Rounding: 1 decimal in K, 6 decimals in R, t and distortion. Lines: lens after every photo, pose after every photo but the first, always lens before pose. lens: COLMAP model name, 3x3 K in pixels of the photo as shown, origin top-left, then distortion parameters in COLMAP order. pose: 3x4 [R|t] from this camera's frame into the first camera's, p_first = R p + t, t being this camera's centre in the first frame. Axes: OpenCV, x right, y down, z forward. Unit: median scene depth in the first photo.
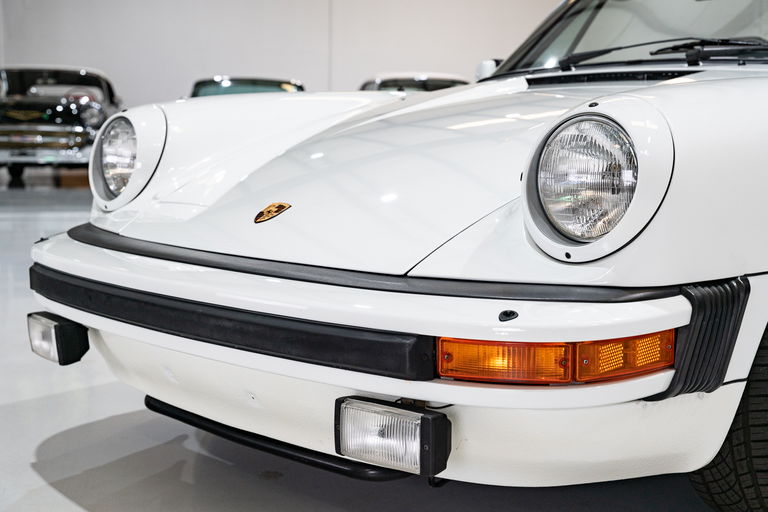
lens RADIAL K [[1088.7, 0, 384.0], [0, 1088.7, 256.0], [0, 0, 1]] dist [0.008580, 0.095132]
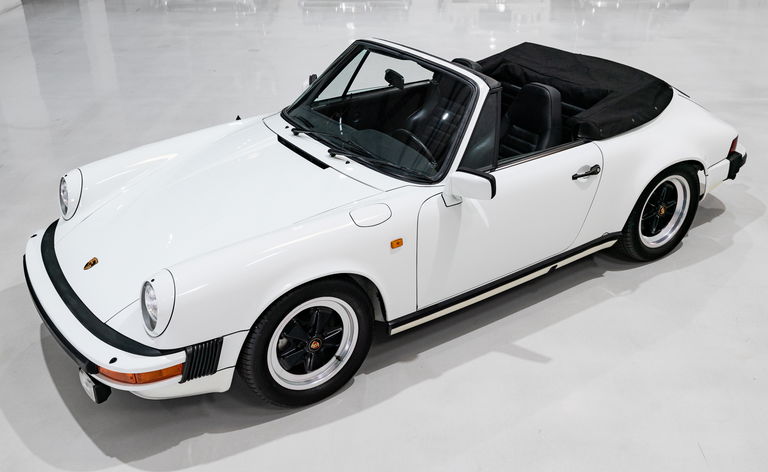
lens RADIAL K [[793.3, 0, 395.1], [0, 793.3, 235.3], [0, 0, 1]] dist [0.002140, -0.000460]
pose [[0.983599, 0.068745, -0.166754, 1.026062], [-0.005565, 0.935645, 0.352898, -0.873126], [0.180283, -0.346182, 0.920682, -0.591647]]
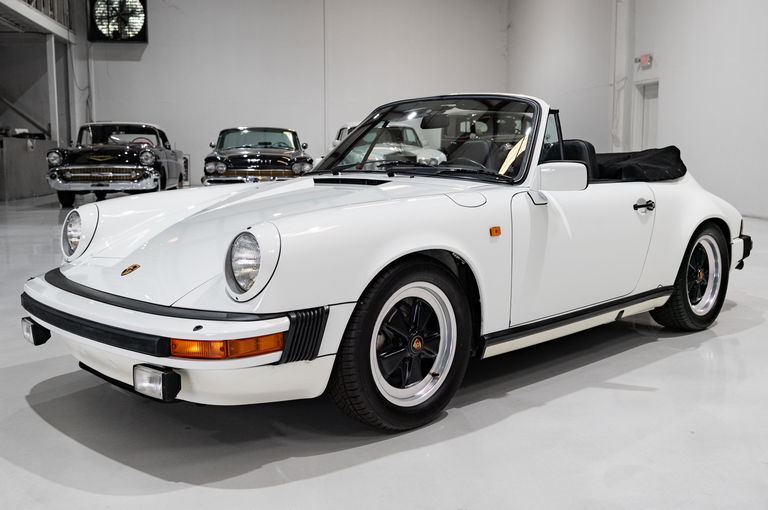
lens RADIAL K [[808.8, 0, 376.7], [0, 808.8, 250.1], [0, 0, 1]] dist [-0.007111, -0.001570]
pose [[0.999750, -0.010050, -0.019992, 0.451098], [0.010258, 0.999894, 0.010339, -0.103519], [0.019886, -0.010541, 0.999747, -0.562641]]
